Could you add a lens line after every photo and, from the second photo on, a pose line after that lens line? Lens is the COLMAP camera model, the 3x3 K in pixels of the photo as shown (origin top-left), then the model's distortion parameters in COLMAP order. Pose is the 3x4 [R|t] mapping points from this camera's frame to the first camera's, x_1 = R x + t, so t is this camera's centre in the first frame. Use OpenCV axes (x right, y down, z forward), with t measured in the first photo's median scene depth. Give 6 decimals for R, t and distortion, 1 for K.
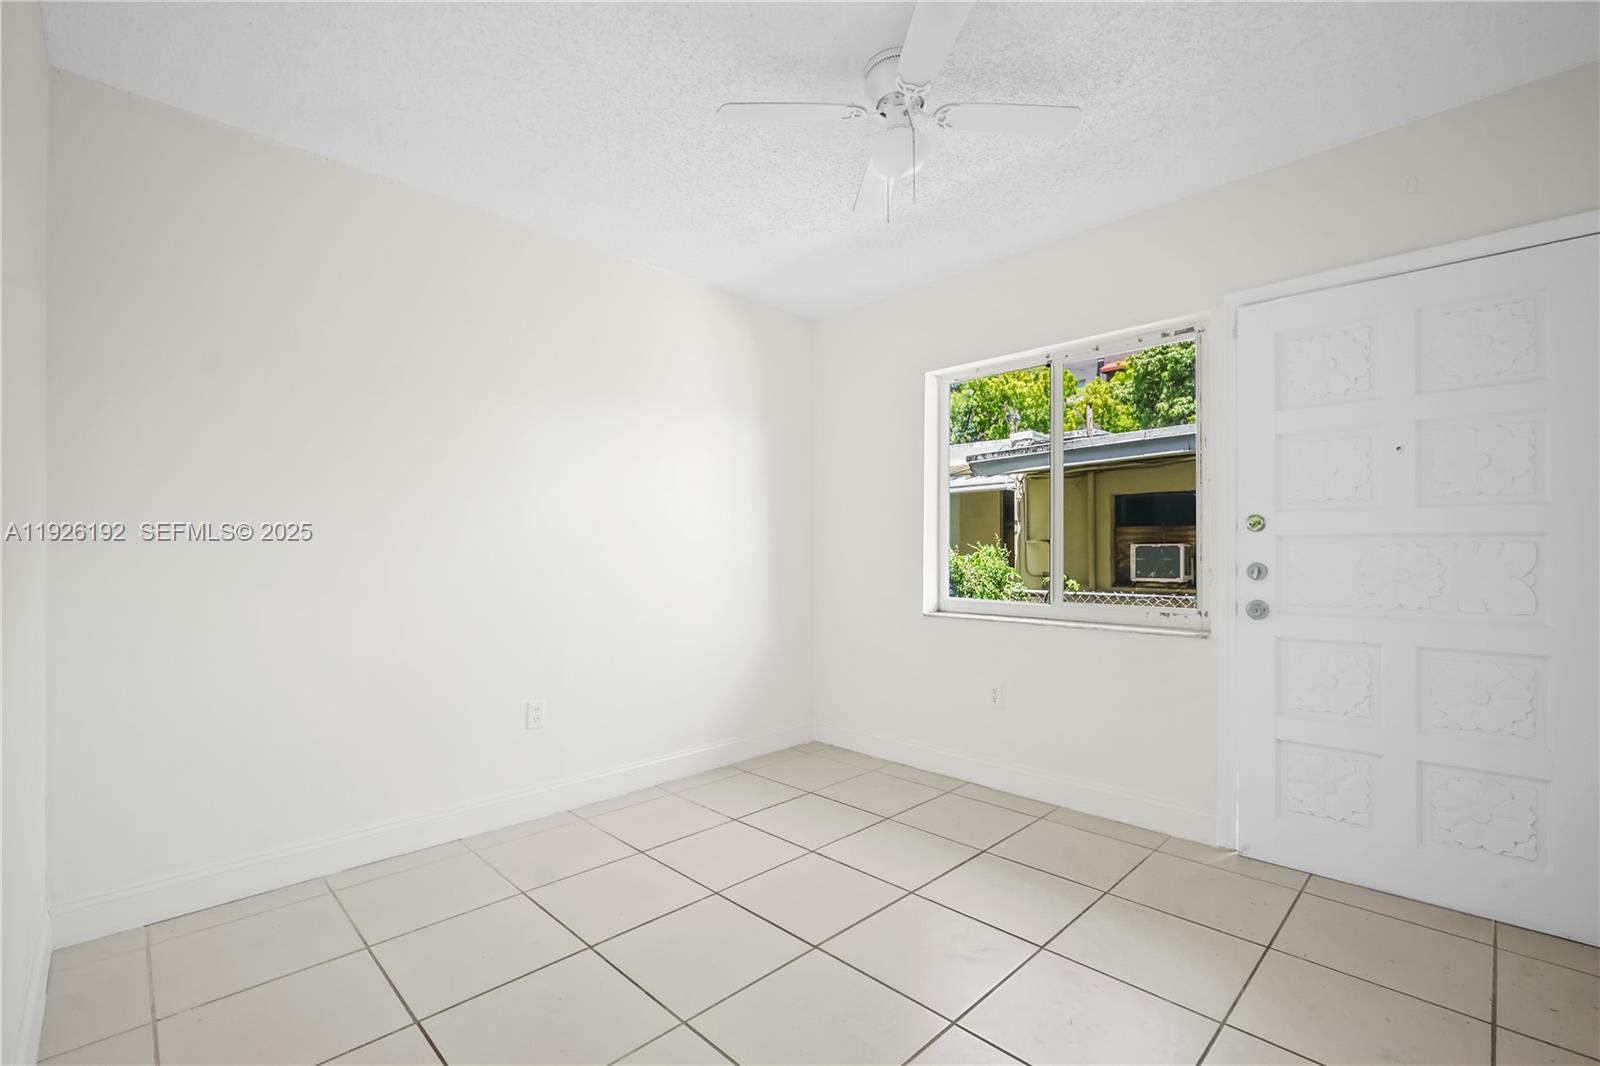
lens RADIAL K [[704.4, 0, 800.0], [0, 704.4, 533.0], [0, 0, 1]] dist [-0.002656, -0.000084]
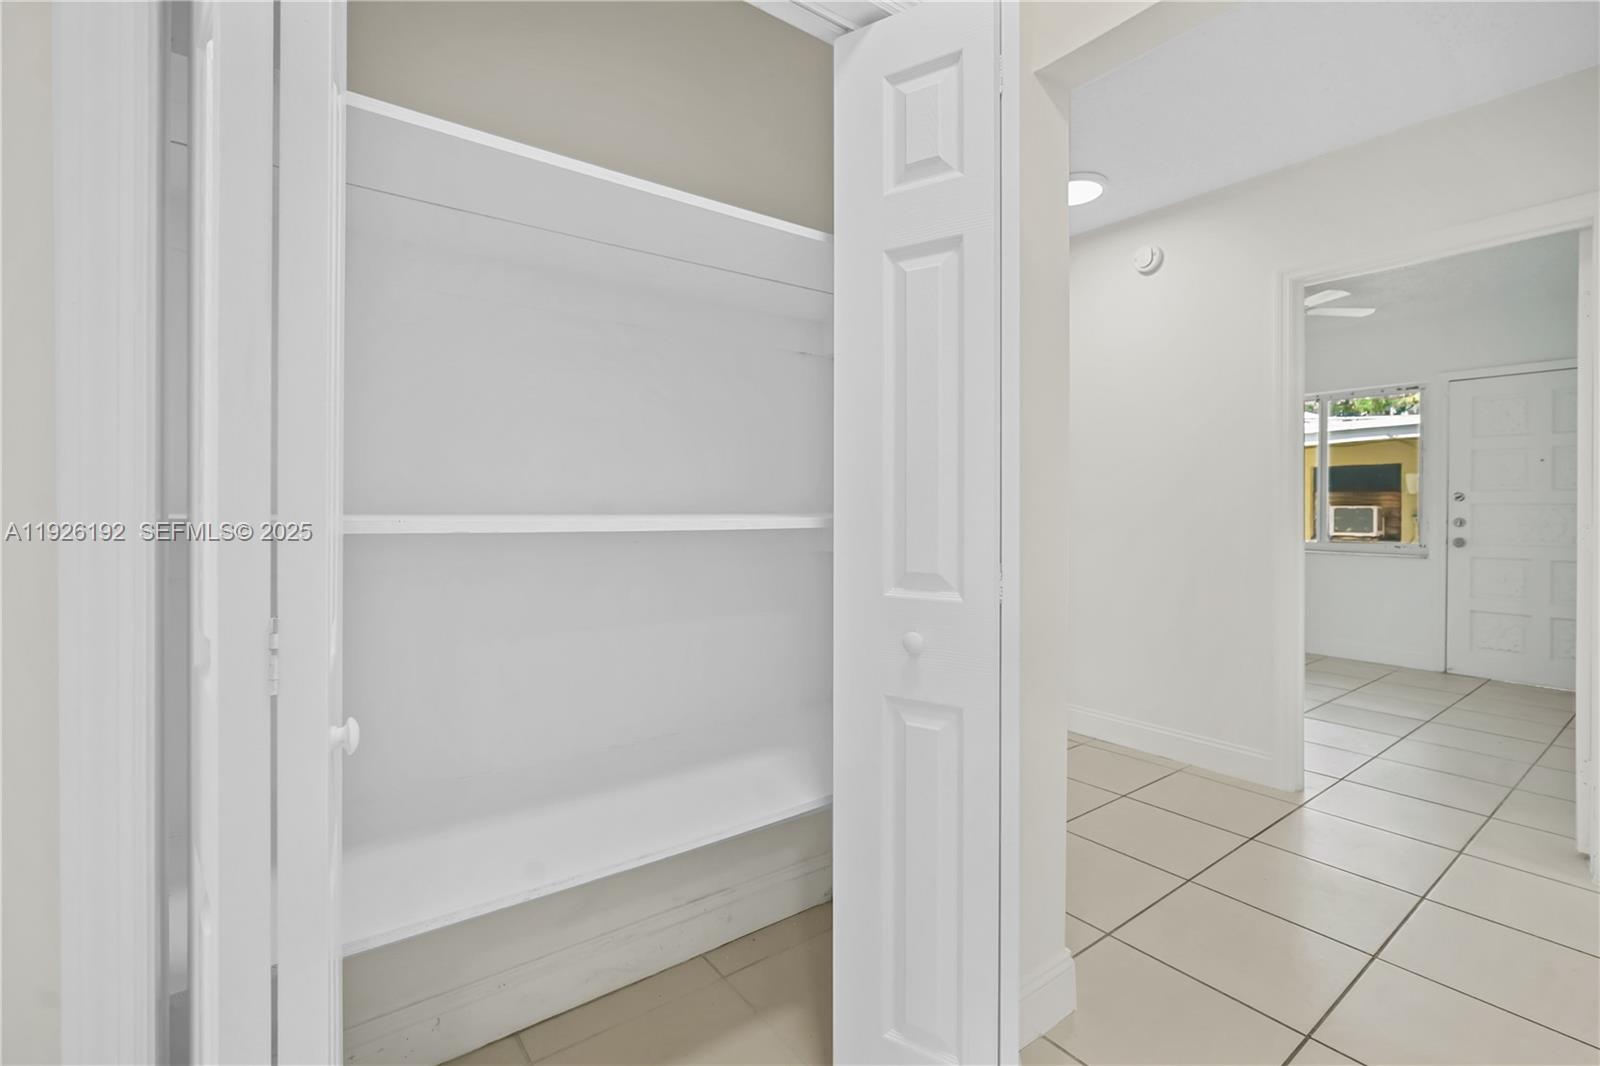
lens RADIAL K [[707.3, 0, 800.4], [0, 707.3, 499.4], [0, 0, 1]] dist [-0.001361, -0.000290]
pose [[0.990285, 0.003516, -0.139007, -0.703471], [-0.002020, 0.999939, 0.010905, -0.020358], [0.139037, -0.010518, 0.990231, -0.942900]]
